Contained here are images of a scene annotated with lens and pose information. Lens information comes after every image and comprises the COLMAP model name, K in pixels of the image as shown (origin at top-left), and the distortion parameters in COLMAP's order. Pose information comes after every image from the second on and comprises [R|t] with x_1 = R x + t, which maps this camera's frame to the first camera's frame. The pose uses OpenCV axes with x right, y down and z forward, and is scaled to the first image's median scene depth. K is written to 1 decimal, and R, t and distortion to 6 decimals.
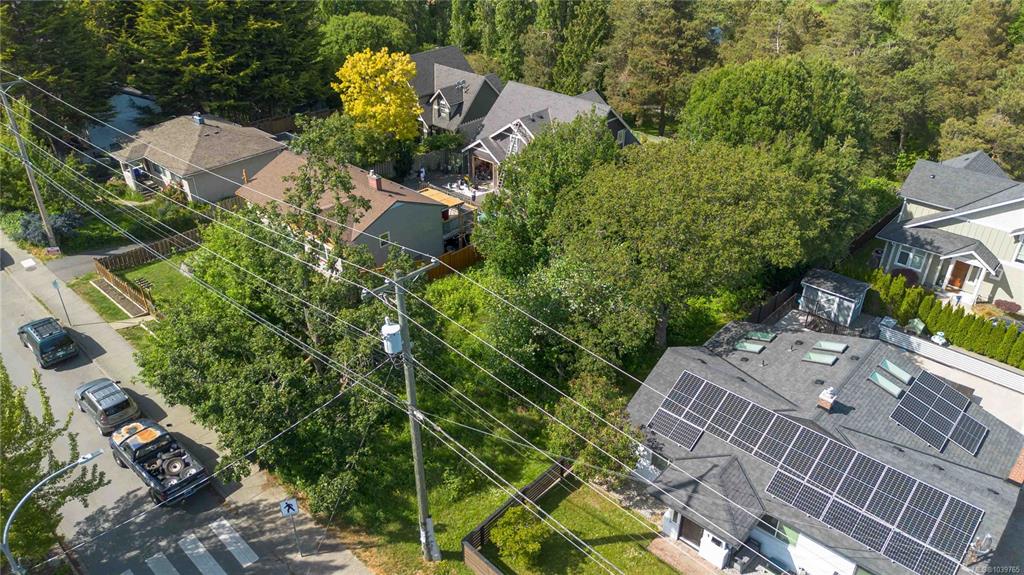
lens RADIAL K [[725.1, 0, 512.0], [0, 725.1, 287.5], [0, 0, 1]] dist [0.006998, 0.003689]
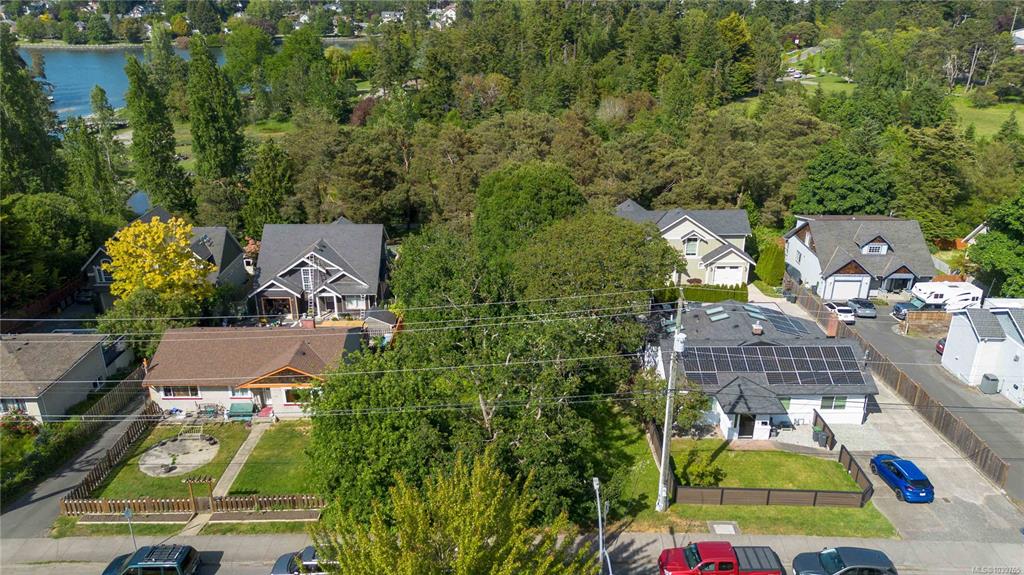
lens RADIAL K [[732.6, 0, 512.0], [0, 732.6, 287.5], [0, 0, 1]] dist [0.000087, -0.004240]
pose [[0.738980, -0.262016, 0.620690, -1.036834], [0.354153, 0.934797, -0.027034, -0.097713], [-0.573136, 0.239797, 0.783590, -0.066061]]
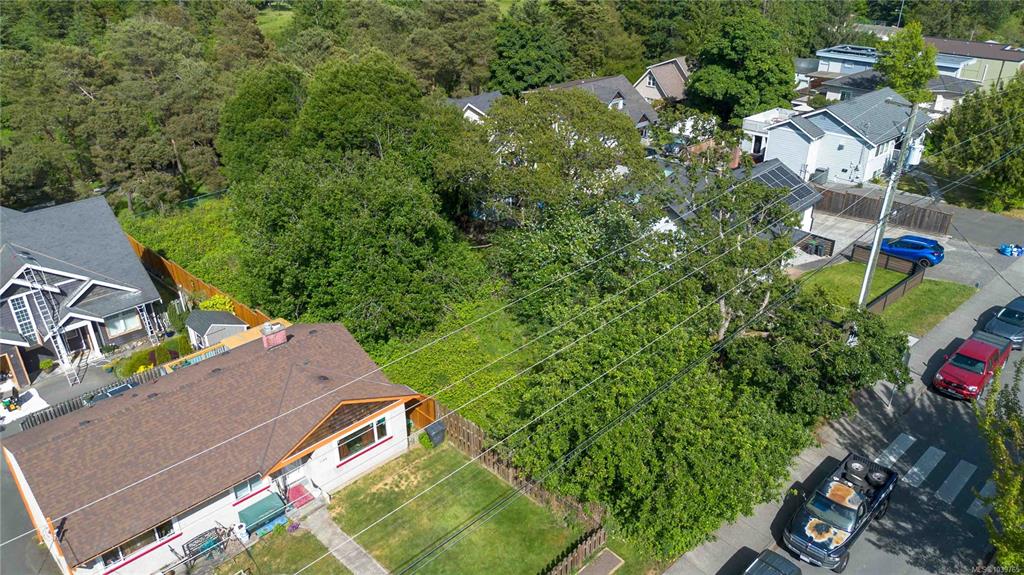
lens RADIAL K [[732.6, 0, 512.0], [0, 732.6, 287.5], [0, 0, 1]] dist [0.000087, -0.004240]
pose [[0.059634, -0.458003, 0.886948, -1.207862], [0.522864, 0.771220, 0.363088, -0.500328], [-0.850327, 0.442101, 0.285464, 1.016355]]
